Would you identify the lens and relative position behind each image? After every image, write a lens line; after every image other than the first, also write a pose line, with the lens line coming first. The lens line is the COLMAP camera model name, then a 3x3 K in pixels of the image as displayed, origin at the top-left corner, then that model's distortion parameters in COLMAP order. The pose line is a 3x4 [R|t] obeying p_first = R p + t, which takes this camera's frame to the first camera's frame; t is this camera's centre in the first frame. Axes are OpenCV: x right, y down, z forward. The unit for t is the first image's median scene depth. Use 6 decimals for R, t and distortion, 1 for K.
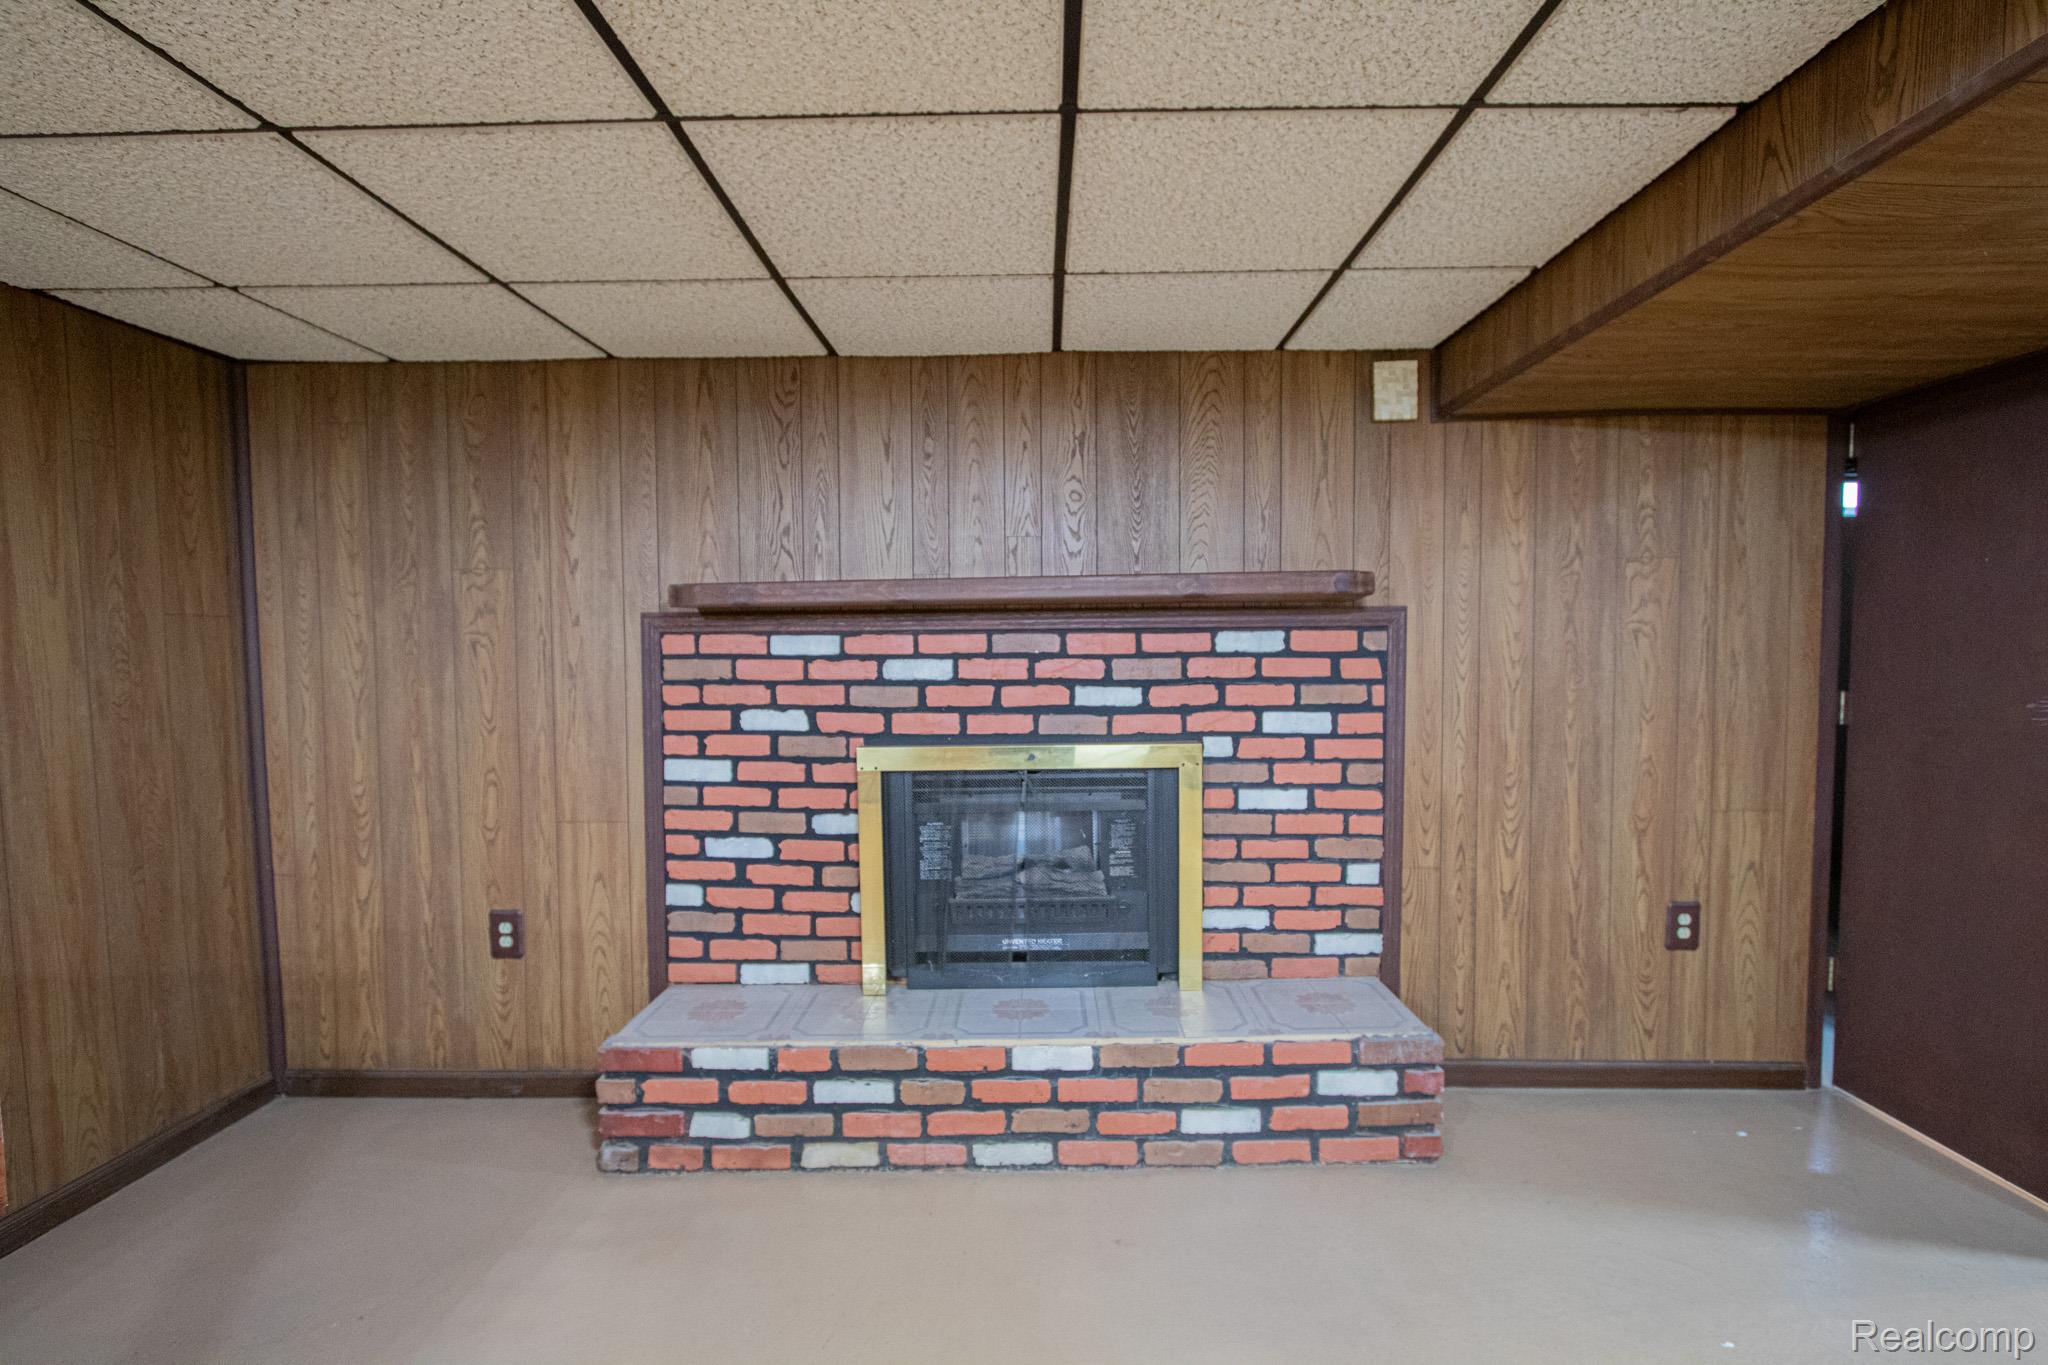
lens RADIAL K [[949.4, 0, 1035.0], [0, 949.4, 696.2], [0, 0, 1]] dist [-0.014571, -0.000921]
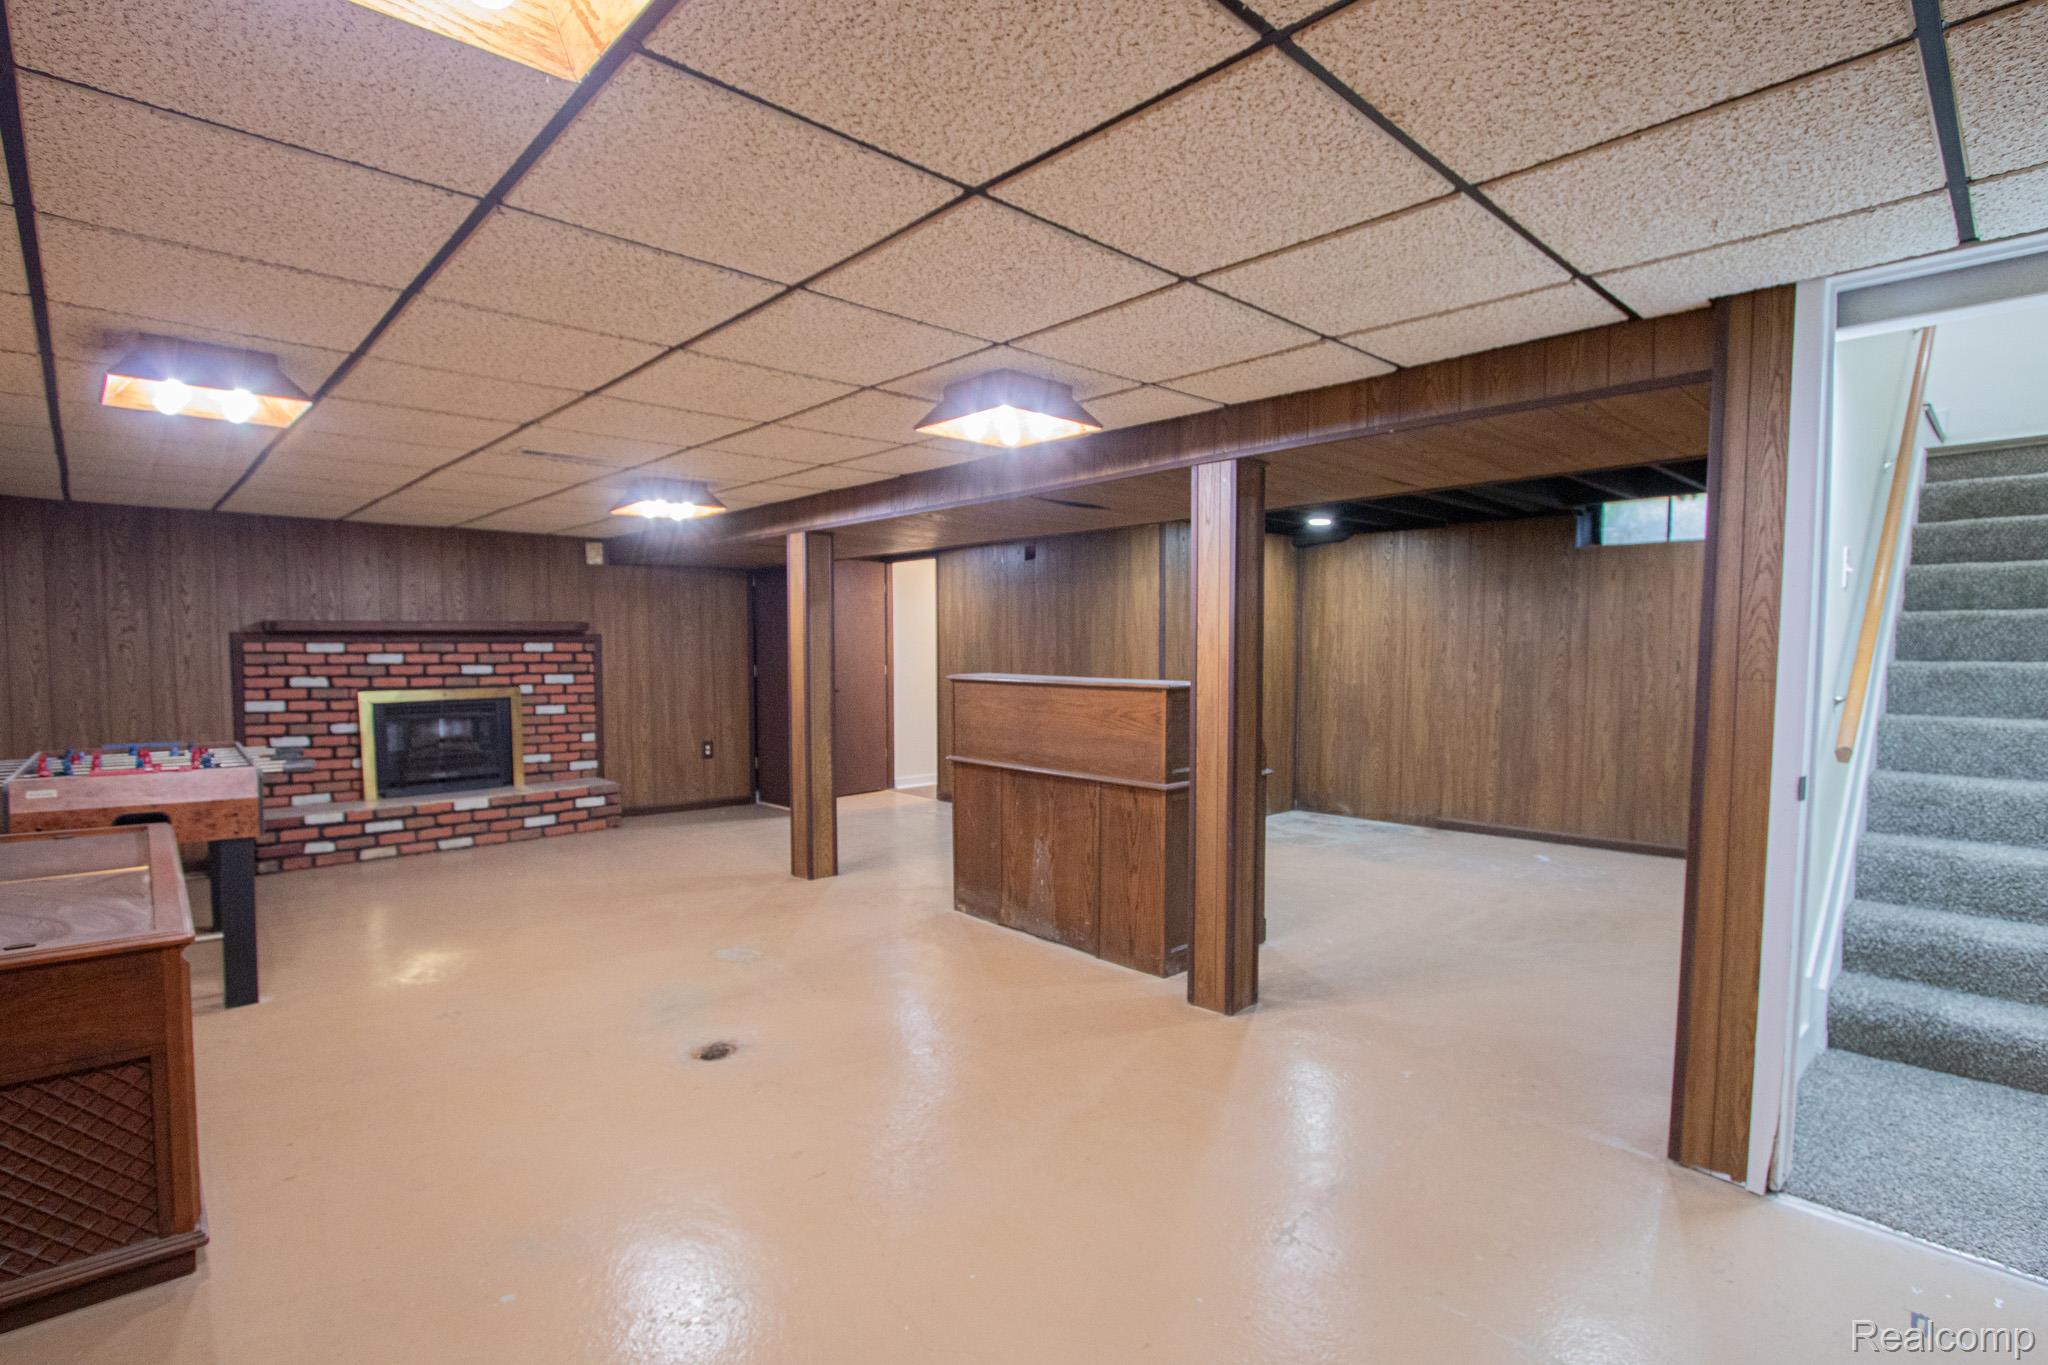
lens RADIAL K [[949.4, 0, 1030.8], [0, 949.4, 698.6], [0, 0, 1]] dist [-0.014571, -0.000921]
pose [[0.702815, -0.031900, 0.710658, -0.648325], [0.032060, 0.999399, 0.013154, 0.088320], [-0.710650, 0.013539, 0.703415, -1.705238]]
